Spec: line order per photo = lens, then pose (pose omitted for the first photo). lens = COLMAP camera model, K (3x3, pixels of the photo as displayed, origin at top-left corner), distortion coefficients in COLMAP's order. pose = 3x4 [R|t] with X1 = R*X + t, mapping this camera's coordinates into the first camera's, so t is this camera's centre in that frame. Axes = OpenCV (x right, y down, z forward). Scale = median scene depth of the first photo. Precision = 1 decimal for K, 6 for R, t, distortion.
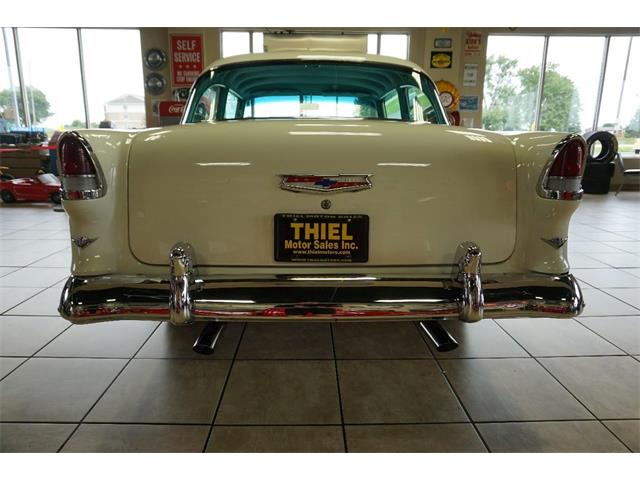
lens RADIAL K [[428.2, 0, 320.0], [0, 428.2, 240.0], [0, 0, 1]] dist [-0.029780, 0.002962]
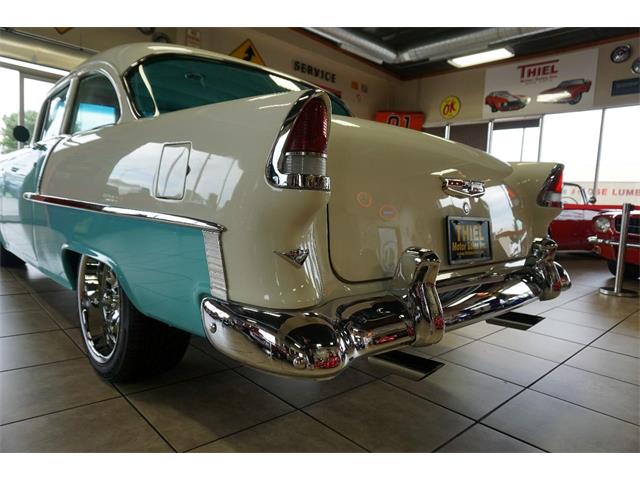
lens RADIAL K [[428.2, 0, 320.0], [0, 428.2, 240.0], [0, 0, 1]] dist [-0.029780, 0.002962]
pose [[0.748891, -0.031906, 0.661925, -0.958521], [0.103970, 0.992128, -0.069807, 0.031331], [-0.654486, 0.121098, 0.746313, 0.459808]]
